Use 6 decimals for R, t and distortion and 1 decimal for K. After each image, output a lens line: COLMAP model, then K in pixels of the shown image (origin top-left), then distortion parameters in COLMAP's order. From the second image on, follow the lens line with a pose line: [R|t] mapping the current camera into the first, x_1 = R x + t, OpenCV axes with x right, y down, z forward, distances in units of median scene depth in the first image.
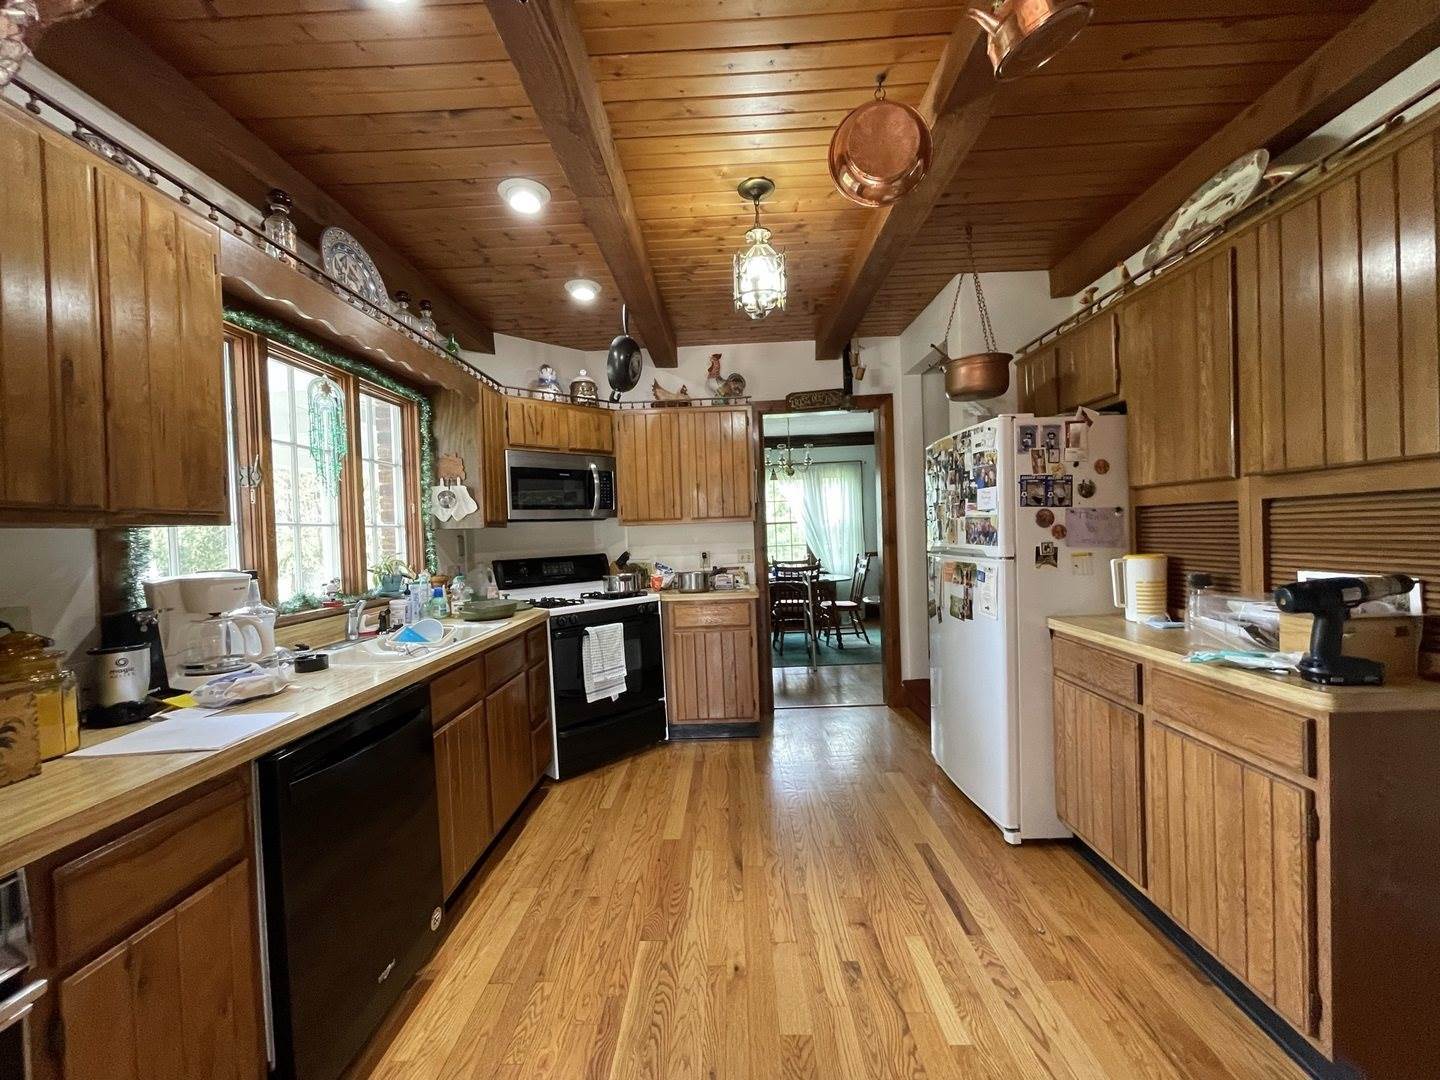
lens RADIAL K [[578.5, 0, 718.0], [0, 578.5, 537.9], [0, 0, 1]] dist [-0.001577, -0.000610]
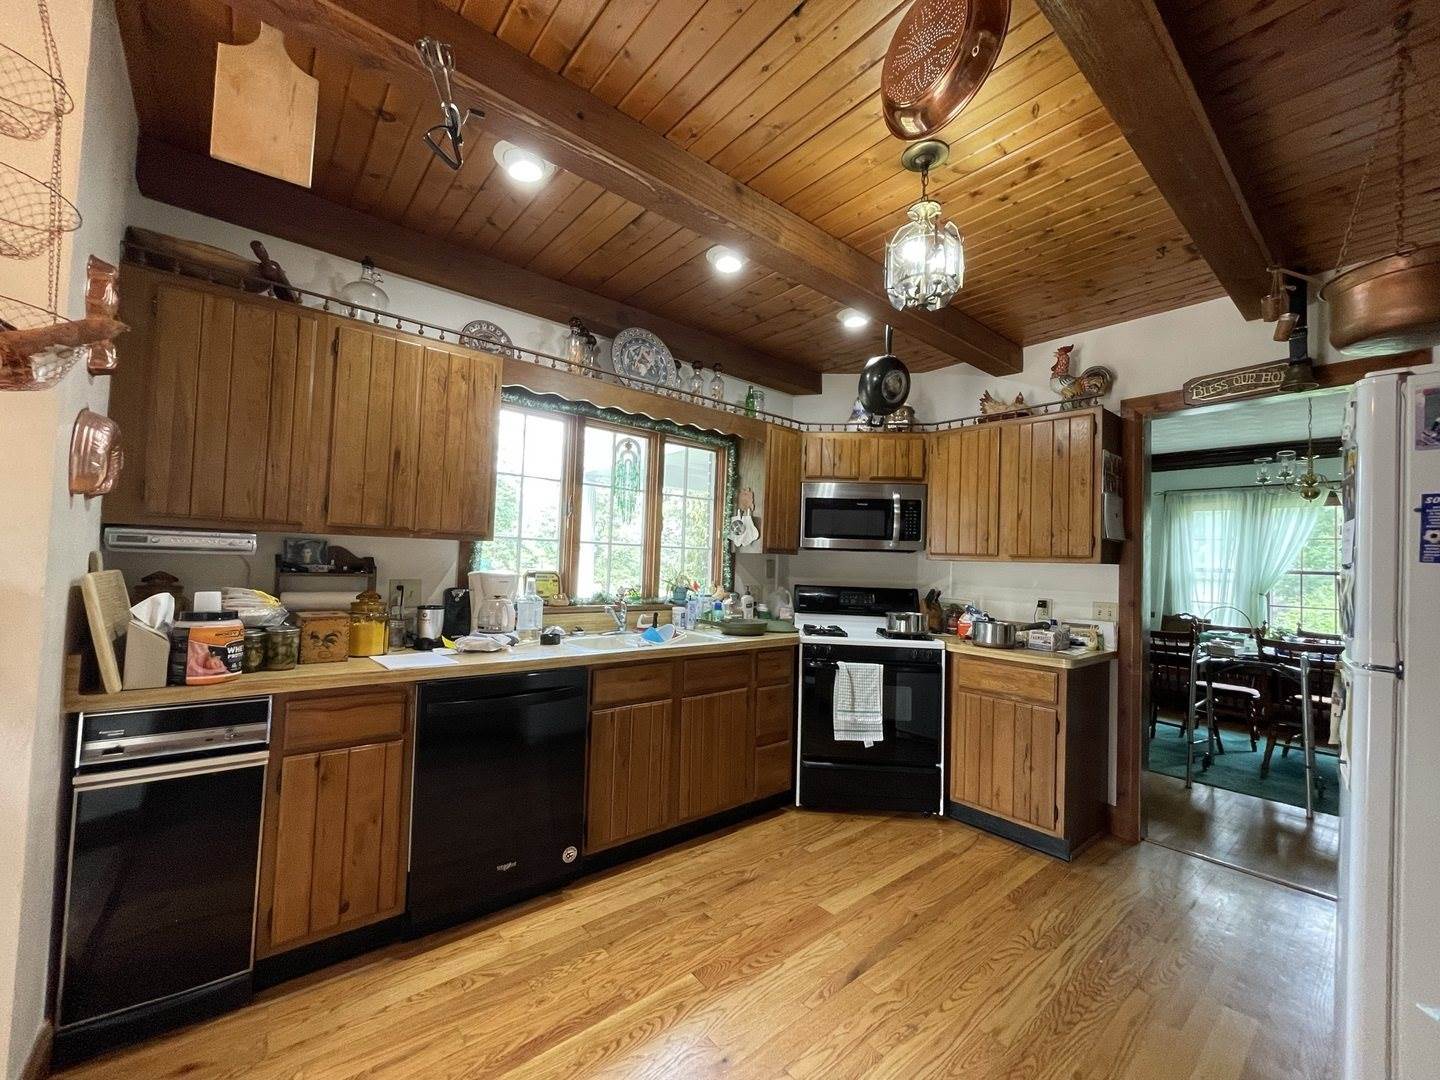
lens RADIAL K [[578.5, 0, 711.9], [0, 578.5, 538.0], [0, 0, 1]] dist [-0.001577, -0.000610]
pose [[0.654947, 0.029335, -0.755106, 0.350415], [-0.066481, 0.997609, -0.018907, -0.018424], [0.752745, 0.062583, 0.655331, 0.187090]]
